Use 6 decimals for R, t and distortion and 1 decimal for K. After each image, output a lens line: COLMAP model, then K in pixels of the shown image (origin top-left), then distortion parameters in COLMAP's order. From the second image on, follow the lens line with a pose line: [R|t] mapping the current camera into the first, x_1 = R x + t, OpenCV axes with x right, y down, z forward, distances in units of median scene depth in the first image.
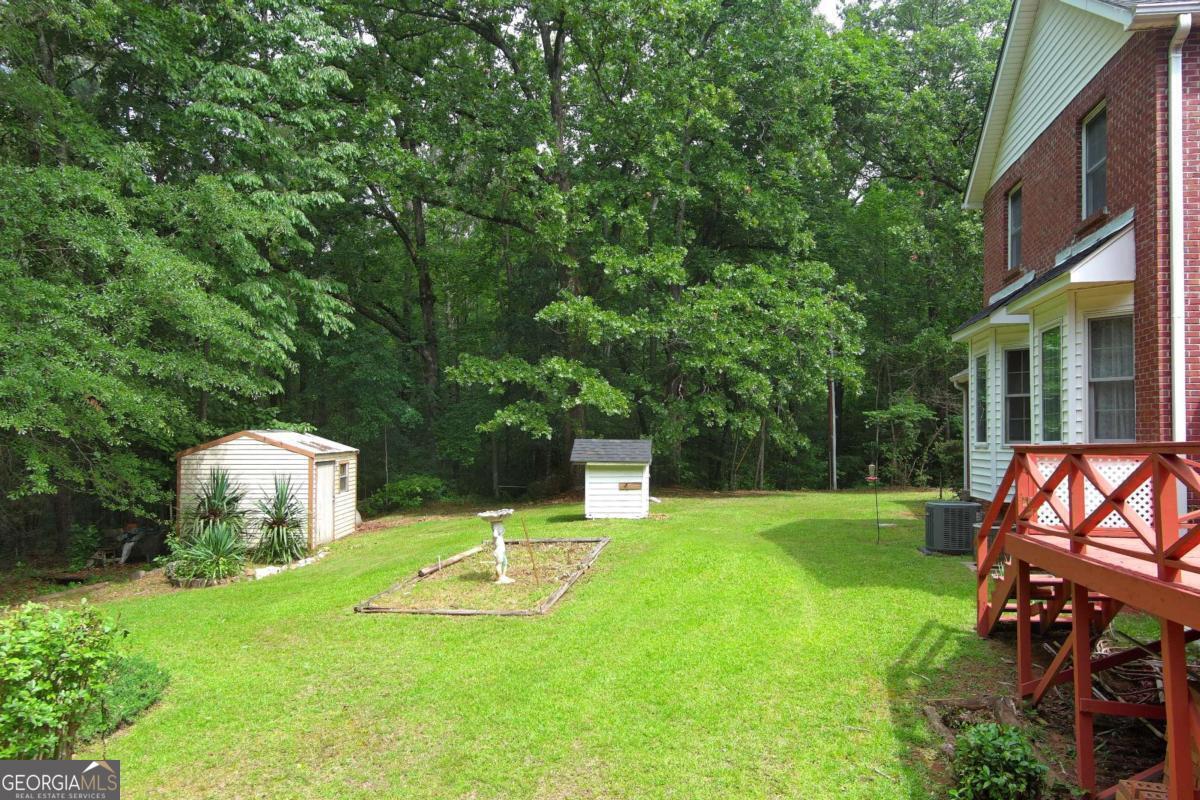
lens RADIAL K [[947.1, 0, 600.3], [0, 947.1, 402.0], [0, 0, 1]] dist [0.015712, -0.010639]
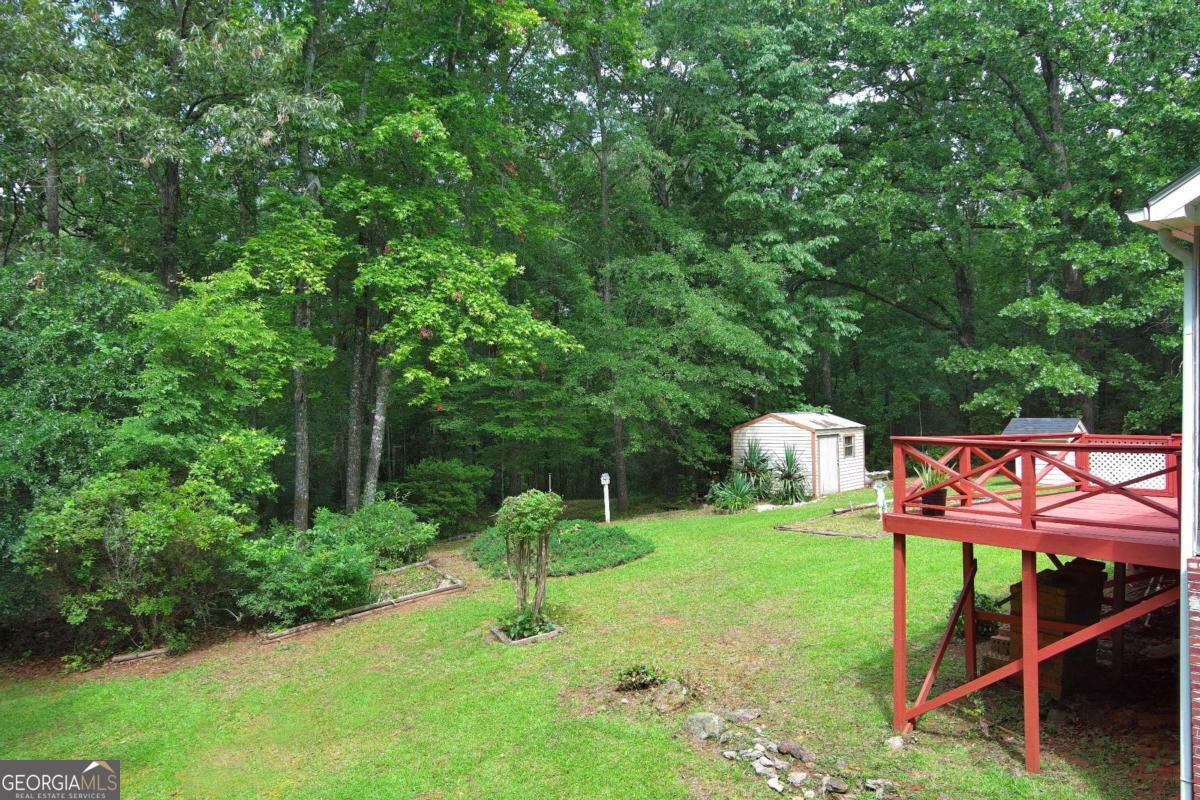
lens RADIAL K [[947.1, 0, 609.7], [0, 947.1, 393.2], [0, 0, 1]] dist [0.015712, -0.010639]
pose [[0.768924, -0.021796, -0.638968, 0.359313], [0.037674, 0.999227, 0.011252, -0.025902], [0.638229, -0.032724, 0.769151, -0.266726]]
